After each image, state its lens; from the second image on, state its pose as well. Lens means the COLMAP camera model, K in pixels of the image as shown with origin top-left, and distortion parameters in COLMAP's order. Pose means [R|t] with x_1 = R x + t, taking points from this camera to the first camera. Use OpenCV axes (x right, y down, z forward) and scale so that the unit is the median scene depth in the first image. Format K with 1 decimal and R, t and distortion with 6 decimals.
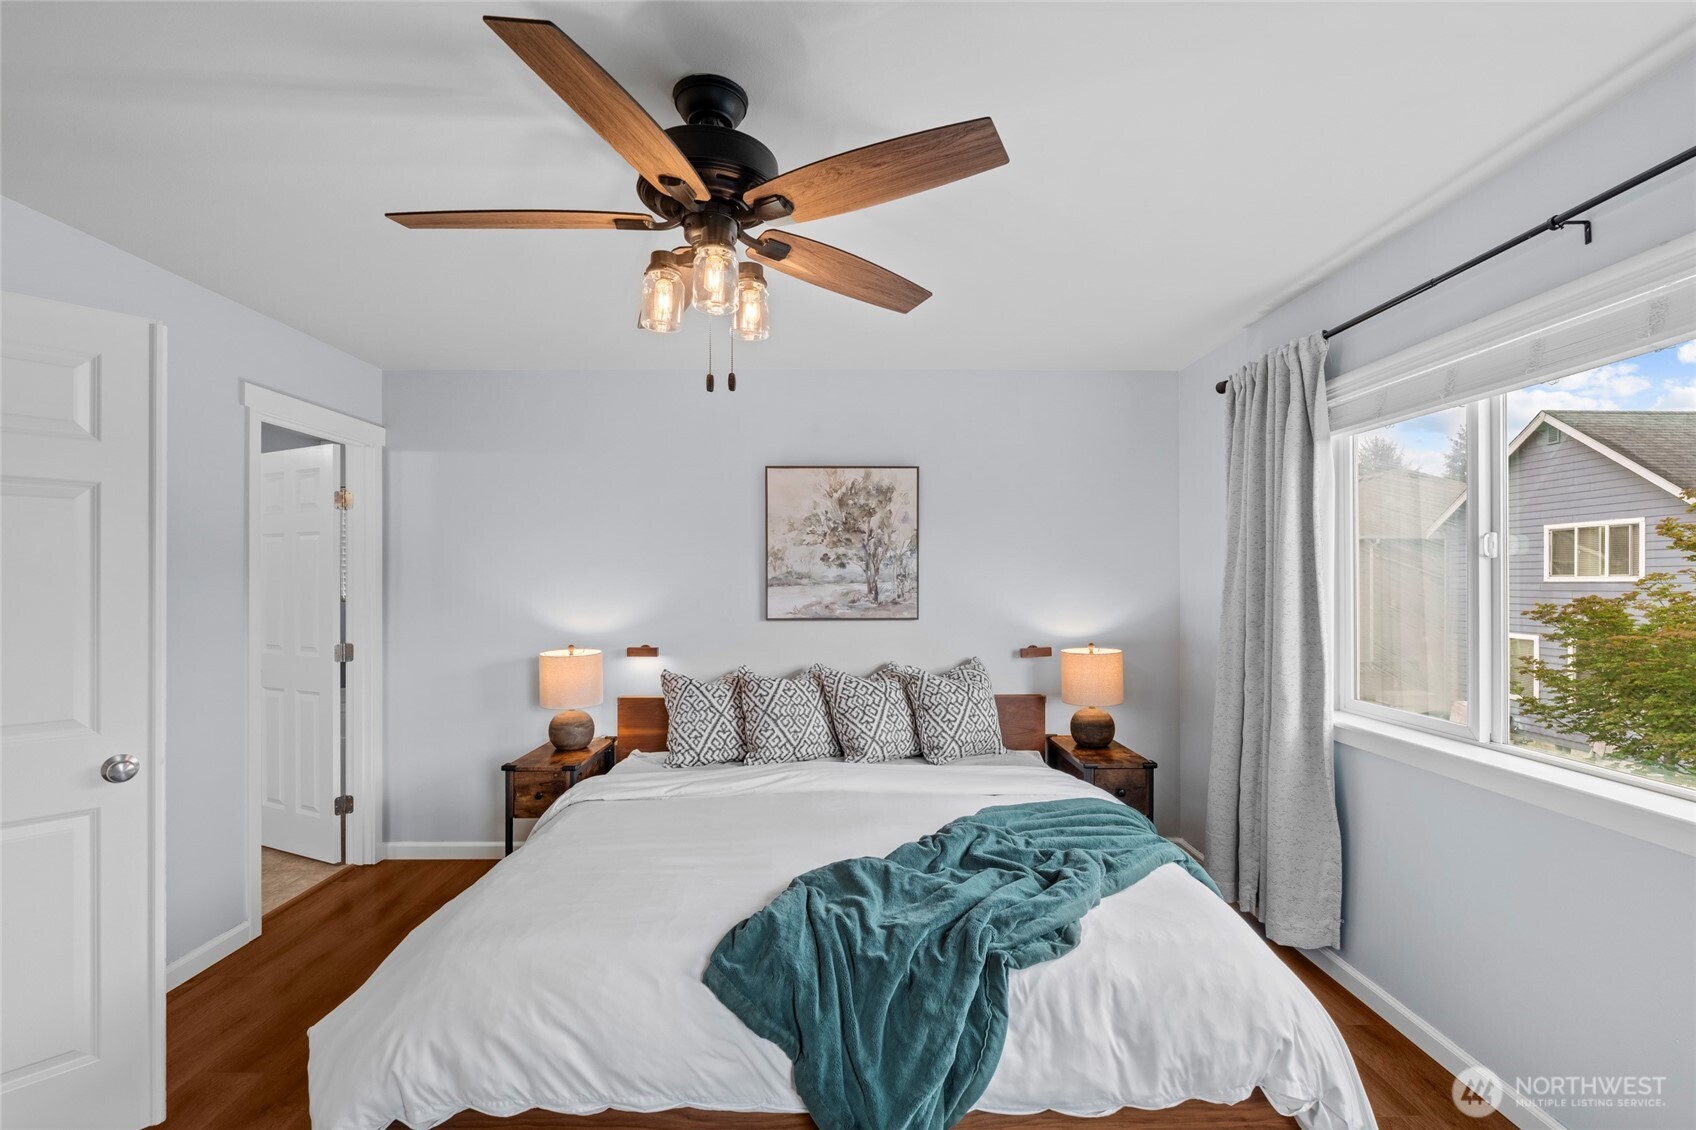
lens RADIAL K [[750.0, 0, 846.2], [0, 750.0, 577.1], [0, 0, 1]] dist [-0.003488, -0.000162]
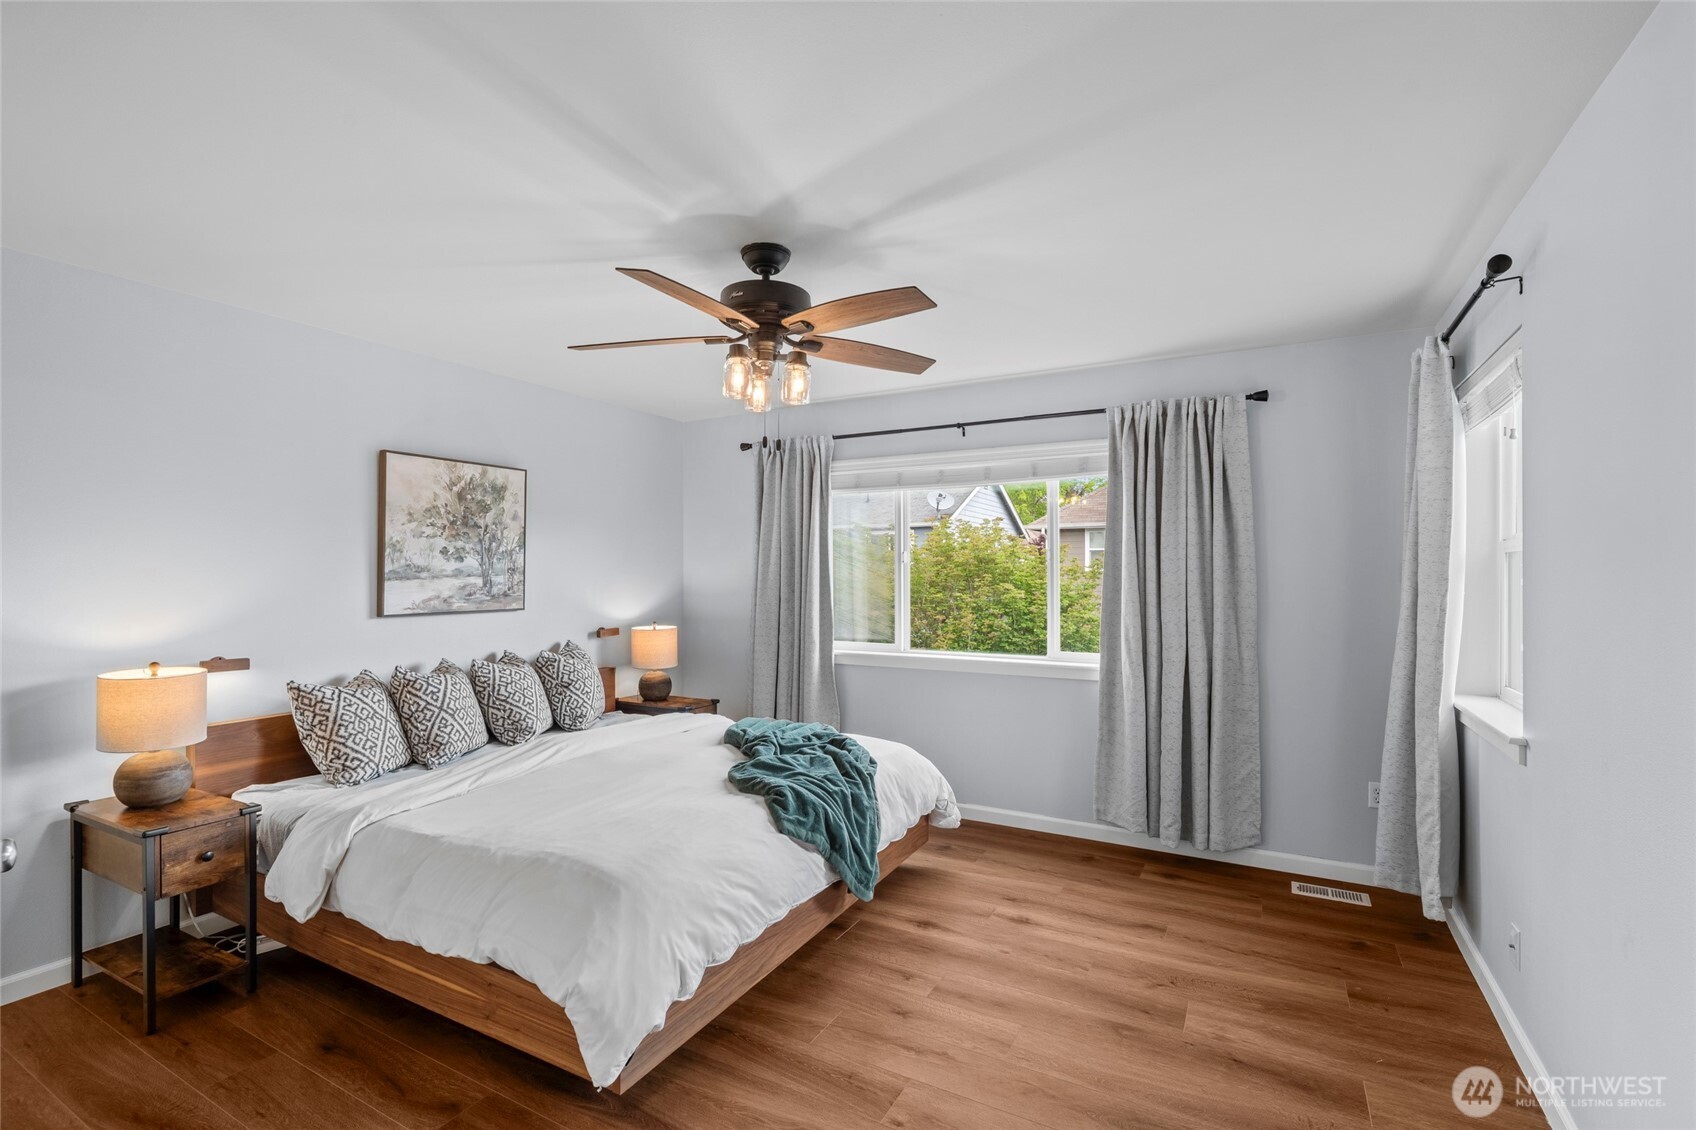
lens RADIAL K [[762.0, 0, 844.0], [0, 762.0, 572.5], [0, 0, 1]] dist [0.000856, 0.000080]
pose [[0.497578, 0.002330, 0.867416, -0.670023], [-0.003992, 0.999992, -0.000396, 0.000797], [-0.867410, -0.003265, 0.497583, 0.047411]]
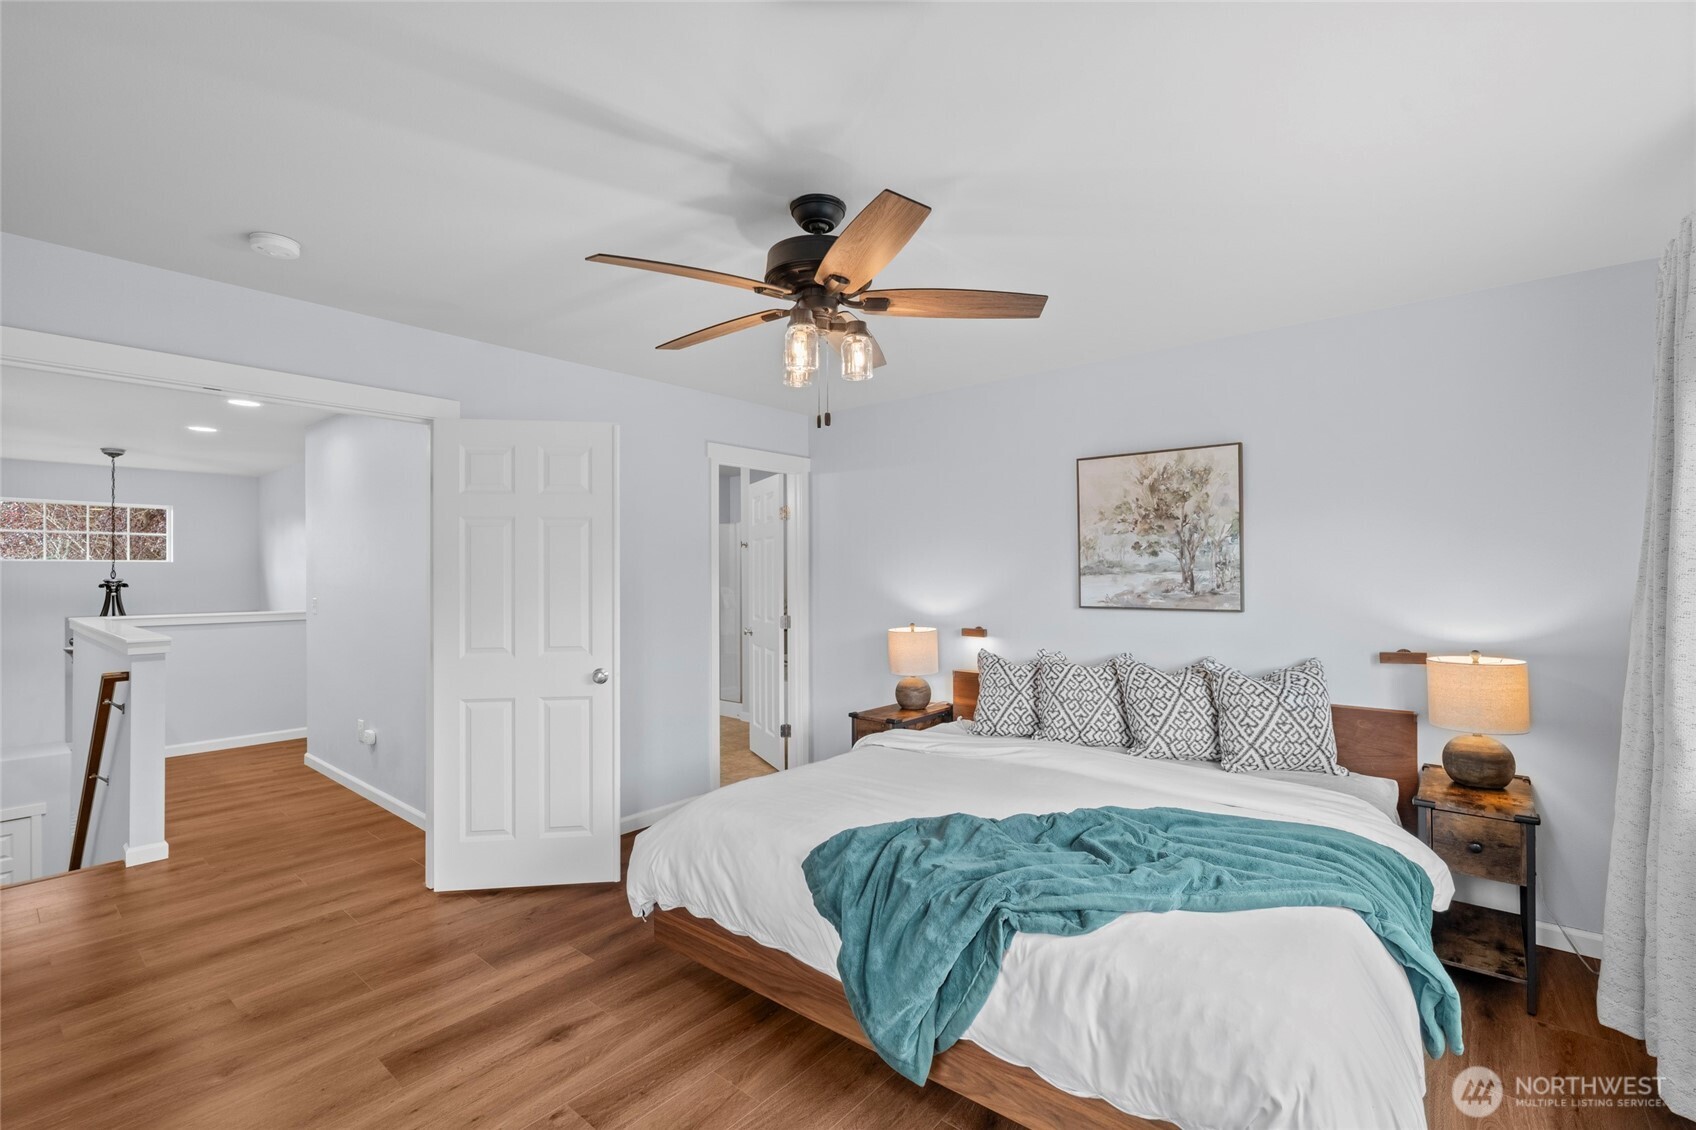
lens RADIAL K [[745.9, 0, 848.0], [0, 745.9, 565.0], [0, 0, 1]] dist [-0.002928, 0.000363]
pose [[0.761237, -0.007520, -0.648430, 0.334372], [0.006550, 0.999971, -0.003907, 0.000374], [0.648441, -0.001273, 0.761264, 0.012463]]
